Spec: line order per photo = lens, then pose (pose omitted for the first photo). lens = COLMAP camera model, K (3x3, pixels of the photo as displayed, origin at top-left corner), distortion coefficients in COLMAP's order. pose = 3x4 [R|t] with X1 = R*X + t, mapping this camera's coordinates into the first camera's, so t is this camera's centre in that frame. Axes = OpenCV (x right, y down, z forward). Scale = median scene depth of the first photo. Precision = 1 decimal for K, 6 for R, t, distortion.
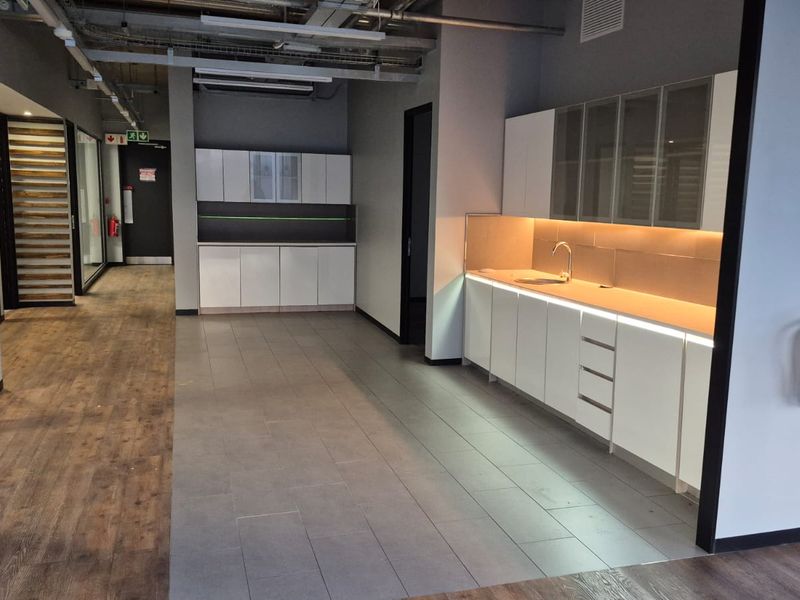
lens RADIAL K [[734.0, 0, 400.0], [0, 734.0, 300.0], [0, 0, 1]] dist [0.045460, -0.016066]
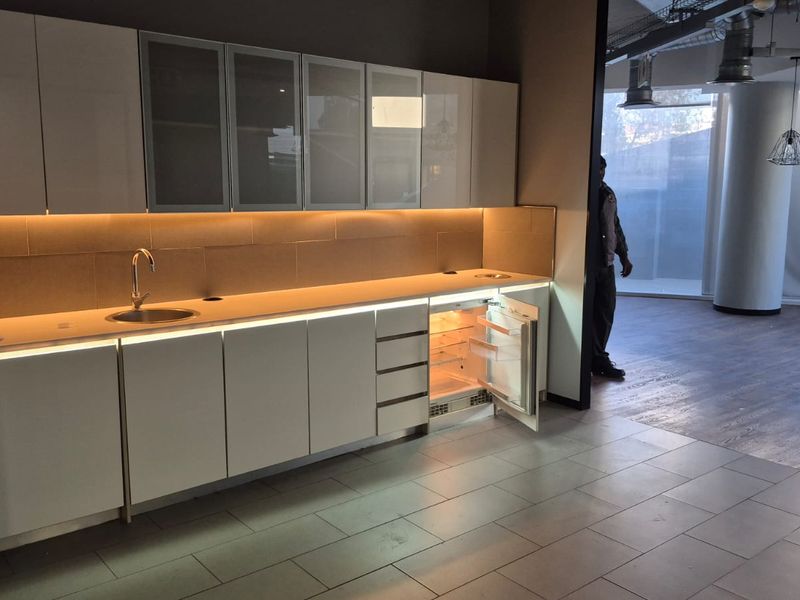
lens RADIAL K [[734.0, 0, 400.0], [0, 734.0, 300.0], [0, 0, 1]] dist [0.045460, -0.016066]
pose [[-0.367104, -0.163838, 0.915638, -0.510725], [0.112813, 0.969258, 0.218662, -0.167433], [-0.923314, 0.183567, -0.337335, 1.137855]]
